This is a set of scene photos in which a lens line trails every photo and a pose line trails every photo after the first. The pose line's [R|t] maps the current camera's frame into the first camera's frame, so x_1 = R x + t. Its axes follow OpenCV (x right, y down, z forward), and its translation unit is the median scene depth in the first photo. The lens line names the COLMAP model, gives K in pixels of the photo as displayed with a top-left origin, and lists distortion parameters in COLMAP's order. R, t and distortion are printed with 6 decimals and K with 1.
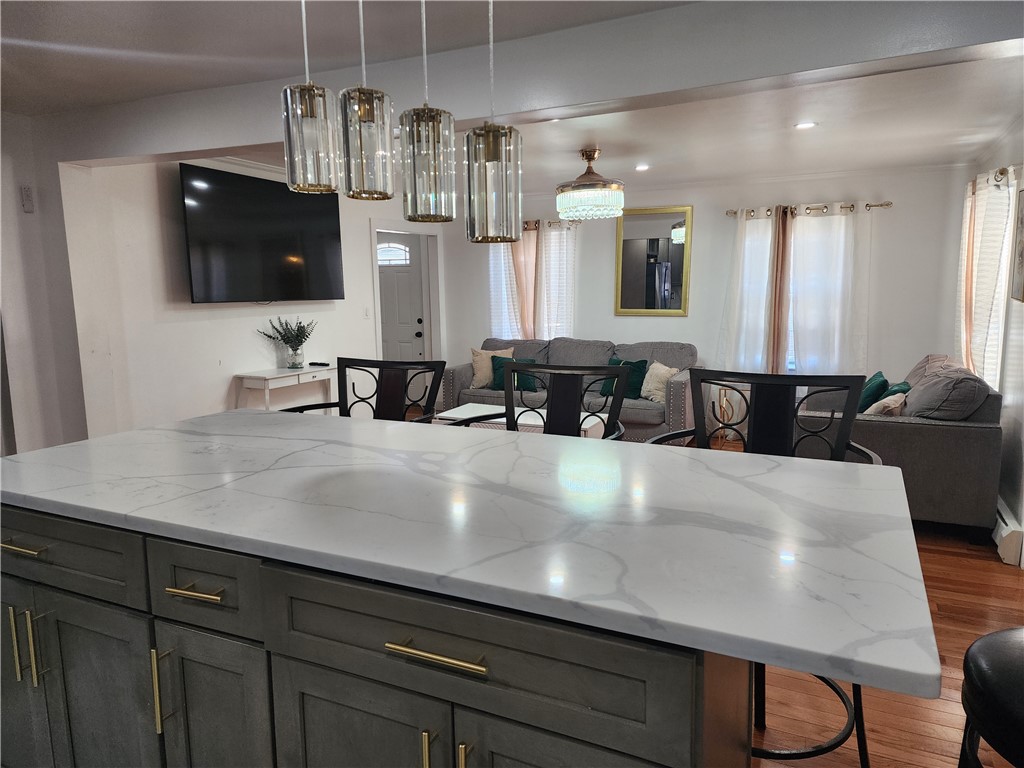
lens RADIAL K [[678.9, 0, 515.8], [0, 678.9, 400.7], [0, 0, 1]] dist [0.083875, -0.058285]
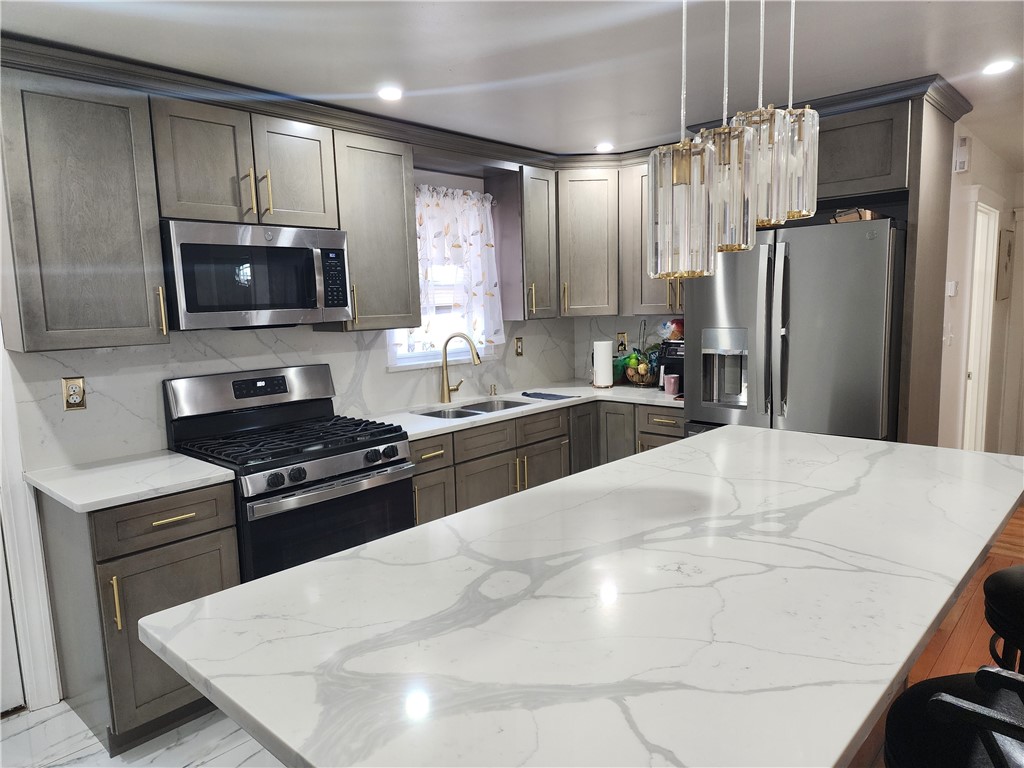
lens RADIAL K [[678.9, 0, 504.5], [0, 678.9, 388.6], [0, 0, 1]] dist [0.083875, -0.058285]
pose [[-0.294001, 0.138995, -0.945645, 0.212970], [-0.133620, 0.973677, 0.184658, -0.055193], [0.946419, 0.180647, -0.267690, 0.257170]]
